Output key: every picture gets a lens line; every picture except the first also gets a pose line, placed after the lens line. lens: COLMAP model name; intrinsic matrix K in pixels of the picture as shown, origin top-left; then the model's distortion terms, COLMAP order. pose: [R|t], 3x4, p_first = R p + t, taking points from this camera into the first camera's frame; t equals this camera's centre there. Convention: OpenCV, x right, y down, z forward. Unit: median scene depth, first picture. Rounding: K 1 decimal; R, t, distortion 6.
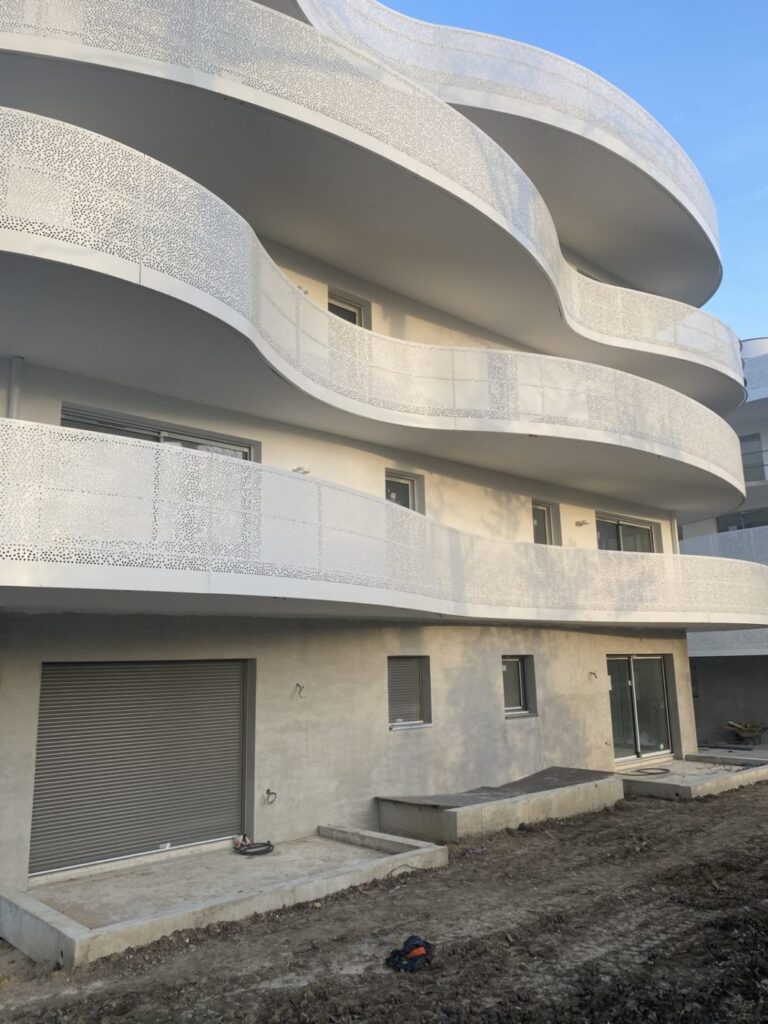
lens RADIAL K [[768.5, 0, 384.0], [0, 768.5, 512.0], [0, 0, 1]] dist [0.096724, -0.187065]
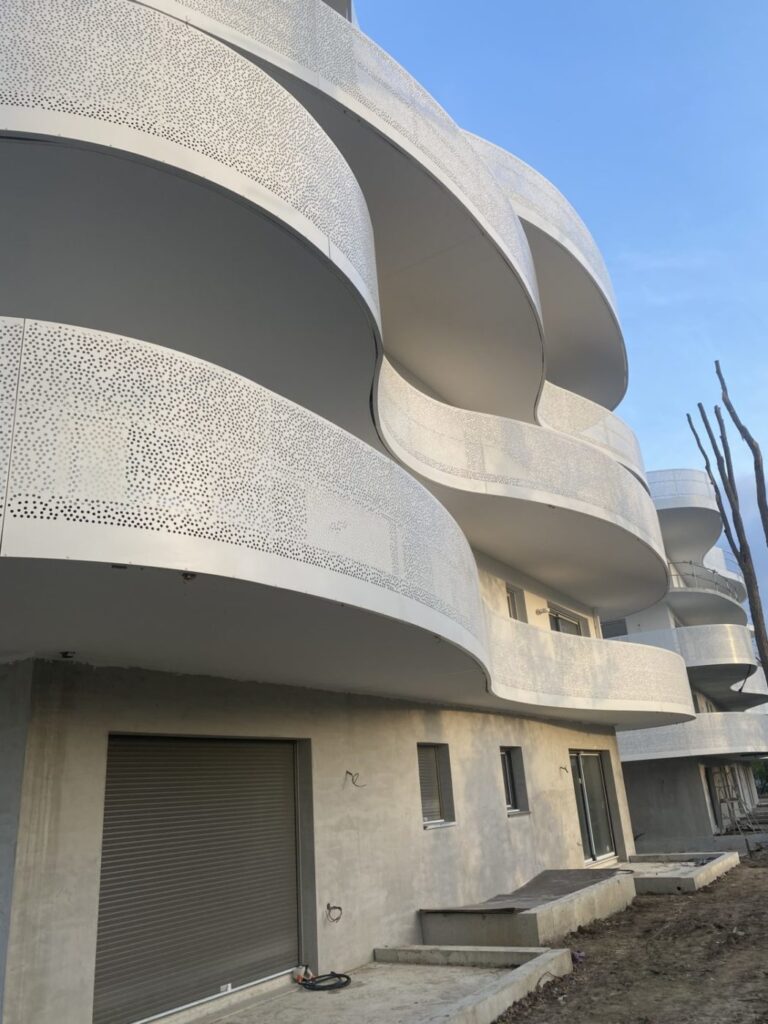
lens RADIAL K [[777.1, 0, 384.0], [0, 777.1, 512.0], [0, 0, 1]] dist [0.010787, 0.007762]
pose [[0.960412, 0.050664, 0.273937, -0.288119], [-0.002709, 0.984976, -0.172671, 0.081095], [-0.278569, 0.165094, 0.946120, 0.124626]]
